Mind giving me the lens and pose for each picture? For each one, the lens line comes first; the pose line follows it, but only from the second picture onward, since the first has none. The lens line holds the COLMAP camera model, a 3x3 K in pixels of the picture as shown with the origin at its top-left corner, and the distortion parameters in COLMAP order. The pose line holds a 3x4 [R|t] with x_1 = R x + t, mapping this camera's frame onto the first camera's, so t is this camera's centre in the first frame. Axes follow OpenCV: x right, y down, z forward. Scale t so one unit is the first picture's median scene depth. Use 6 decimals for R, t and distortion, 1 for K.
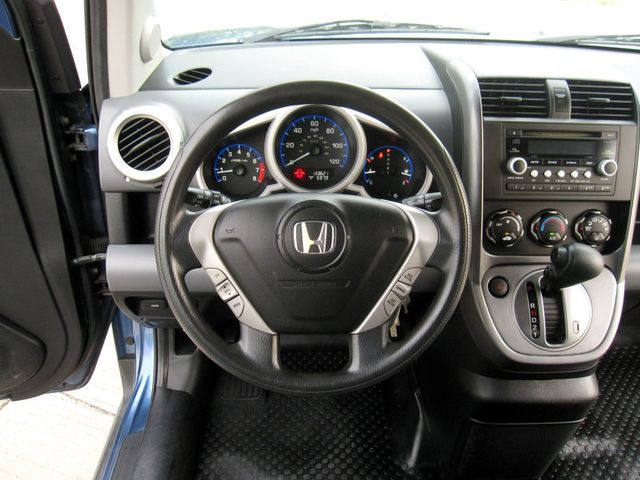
lens RADIAL K [[527.6, 0, 324.9], [0, 527.6, 233.4], [0, 0, 1]] dist [-0.075165, 0.047147]
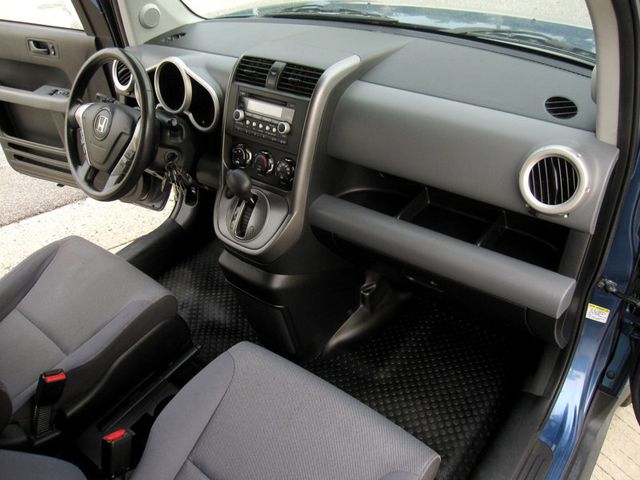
lens RADIAL K [[527.6, 0, 324.7], [0, 527.6, 234.5], [0, 0, 1]] dist [-0.075165, 0.047147]
pose [[0.742338, 0.314009, -0.591889, 1.522945], [-0.253766, 0.949337, 0.185373, -0.139536], [0.620111, 0.012592, 0.784413, -0.059296]]
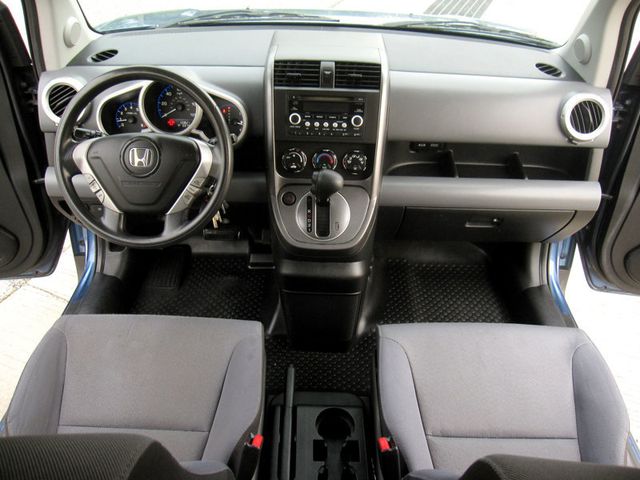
lens RADIAL K [[527.6, 0, 320.6], [0, 527.6, 239.9], [0, 0, 1]] dist [-0.075165, 0.047147]
pose [[0.998307, 0.032583, -0.048182, 0.506054], [-0.028194, 0.995620, 0.089136, 0.082787], [0.050876, -0.087626, 0.994853, -0.547093]]
